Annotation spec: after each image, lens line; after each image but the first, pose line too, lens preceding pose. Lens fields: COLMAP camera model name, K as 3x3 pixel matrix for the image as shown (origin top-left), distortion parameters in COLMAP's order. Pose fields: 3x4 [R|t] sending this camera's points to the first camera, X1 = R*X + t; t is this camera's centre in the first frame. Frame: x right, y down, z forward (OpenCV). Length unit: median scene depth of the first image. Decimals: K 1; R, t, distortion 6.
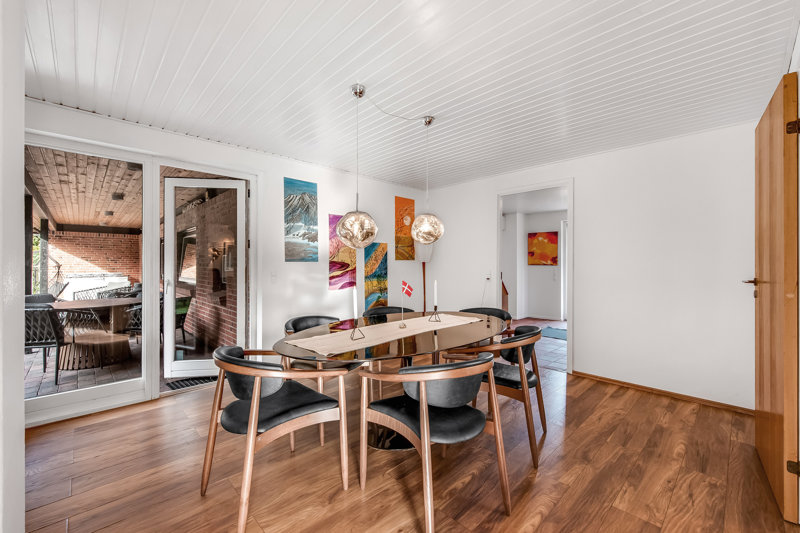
lens RADIAL K [[328.1, 0, 398.2], [0, 328.1, 263.1], [0, 0, 1]] dist [0.000797, 0.000041]
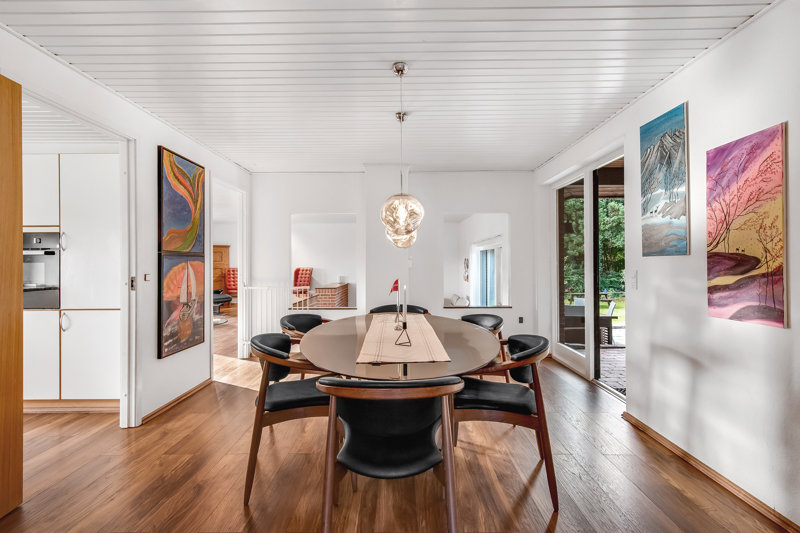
lens RADIAL K [[376.8, 0, 397.1], [0, 376.8, 265.4], [0, 0, 1]] dist [-0.000368, -0.000005]
pose [[-0.700552, 0.000889, -0.713601, 0.492365], [-0.000723, 0.999998, 0.001955, 0.011591], [0.713601, 0.001885, -0.700550, 1.107150]]
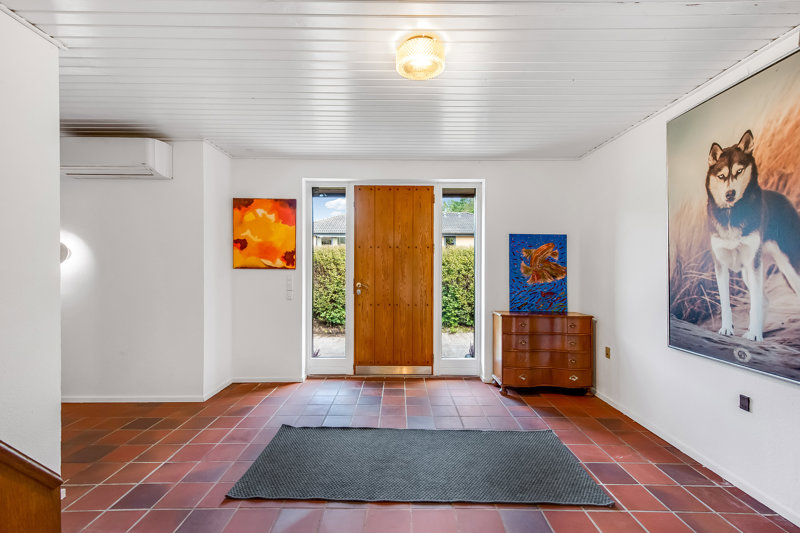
lens RADIAL K [[369.6, 0, 400.3], [0, 369.6, 267.4], [0, 0, 1]] dist [0.000416, 0.000017]
pose [[0.689270, -0.001548, 0.724503, 0.094911], [0.002265, 0.999997, -0.000018, 0.002325], [-0.724501, 0.001654, 0.689271, 0.246782]]
